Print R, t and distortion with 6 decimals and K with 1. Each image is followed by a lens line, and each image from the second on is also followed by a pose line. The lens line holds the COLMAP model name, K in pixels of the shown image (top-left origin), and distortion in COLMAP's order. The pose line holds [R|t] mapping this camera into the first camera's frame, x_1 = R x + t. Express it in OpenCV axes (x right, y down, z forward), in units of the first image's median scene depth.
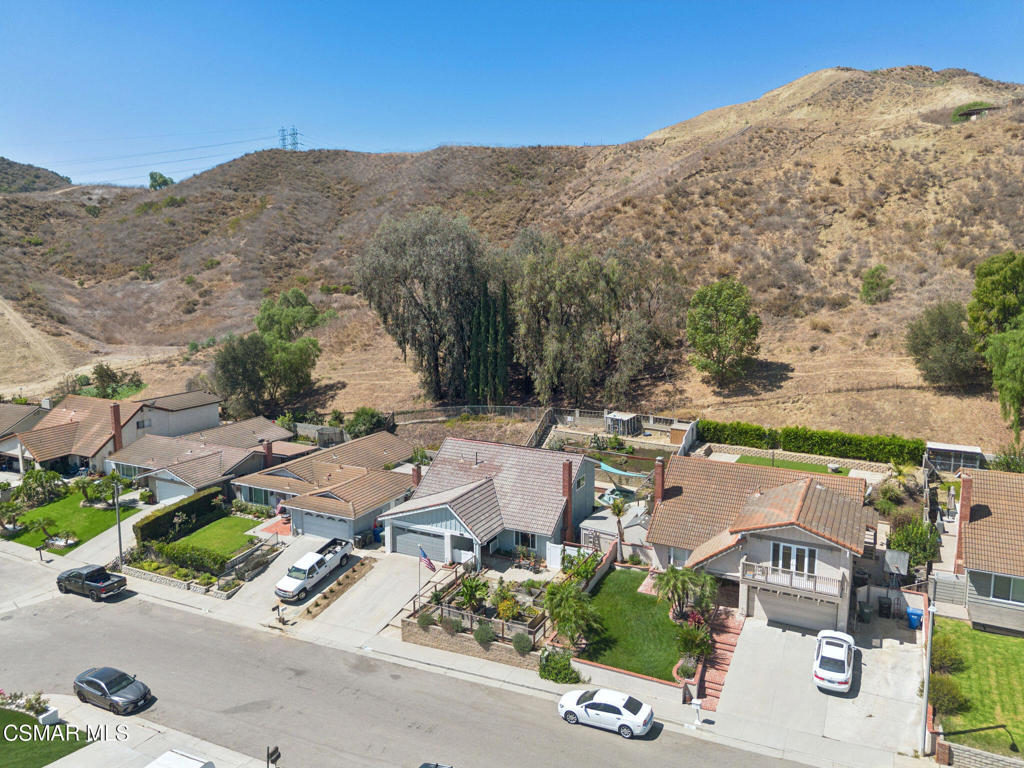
lens RADIAL K [[737.4, 0, 525.4], [0, 737.4, 389.0], [0, 0, 1]] dist [0.060784, -0.056179]
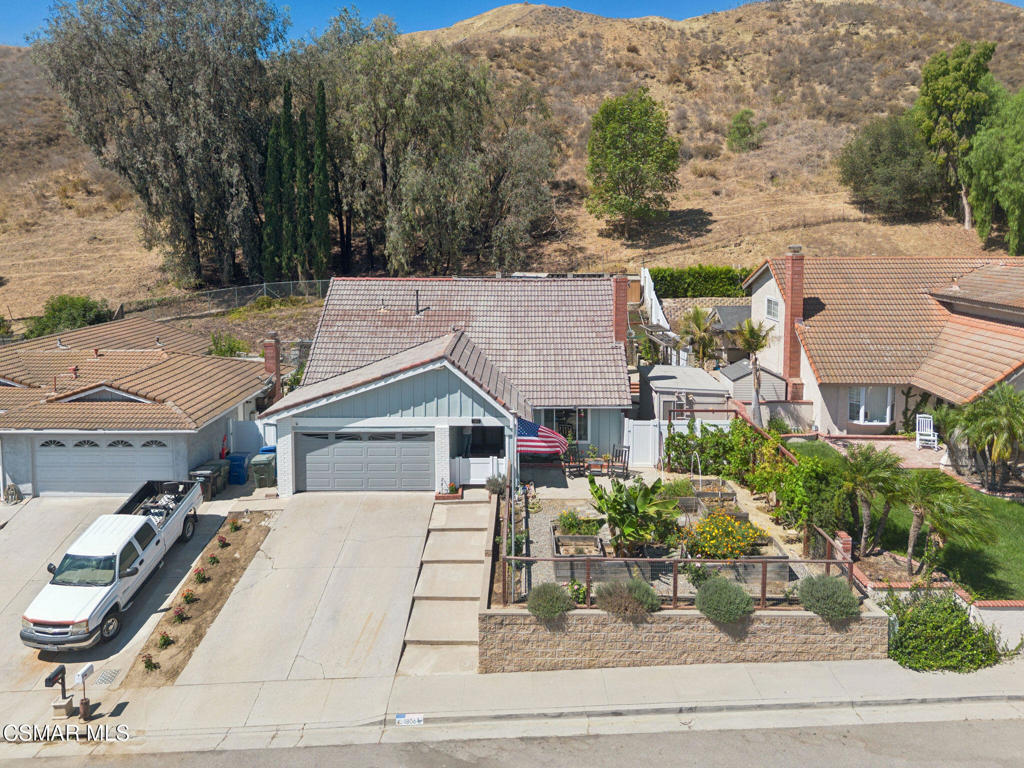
lens RADIAL K [[764.5, 0, 516.2], [0, 764.5, 302.6], [0, 0, 1]] dist [0.046852, -0.034662]
pose [[0.899457, -0.044466, 0.434742, -0.199530], [0.080017, 0.994749, -0.063804, 0.112958], [-0.429622, 0.092176, 0.898292, 0.395780]]
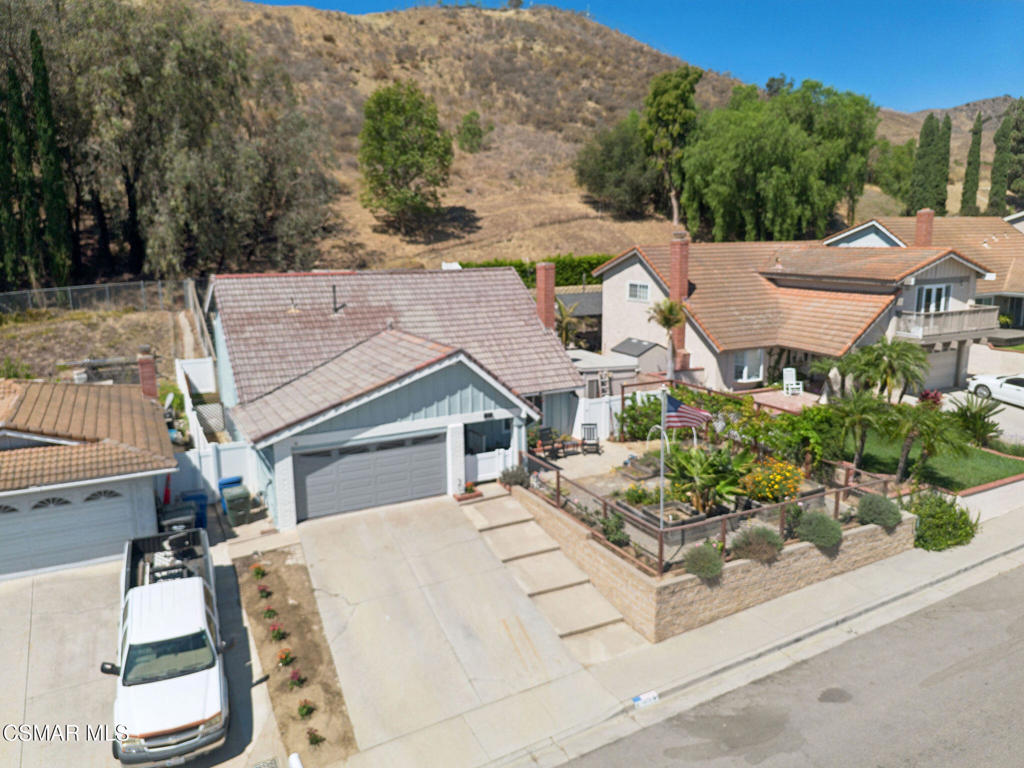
lens RADIAL K [[738.8, 0, 518.6], [0, 738.8, 378.9], [0, 0, 1]] dist [0.044329, -0.044901]
pose [[0.586905, -0.162423, 0.793197, -0.315602], [0.152514, 0.984312, 0.088709, 0.100261], [-0.795162, 0.068910, 0.602469, 0.518817]]
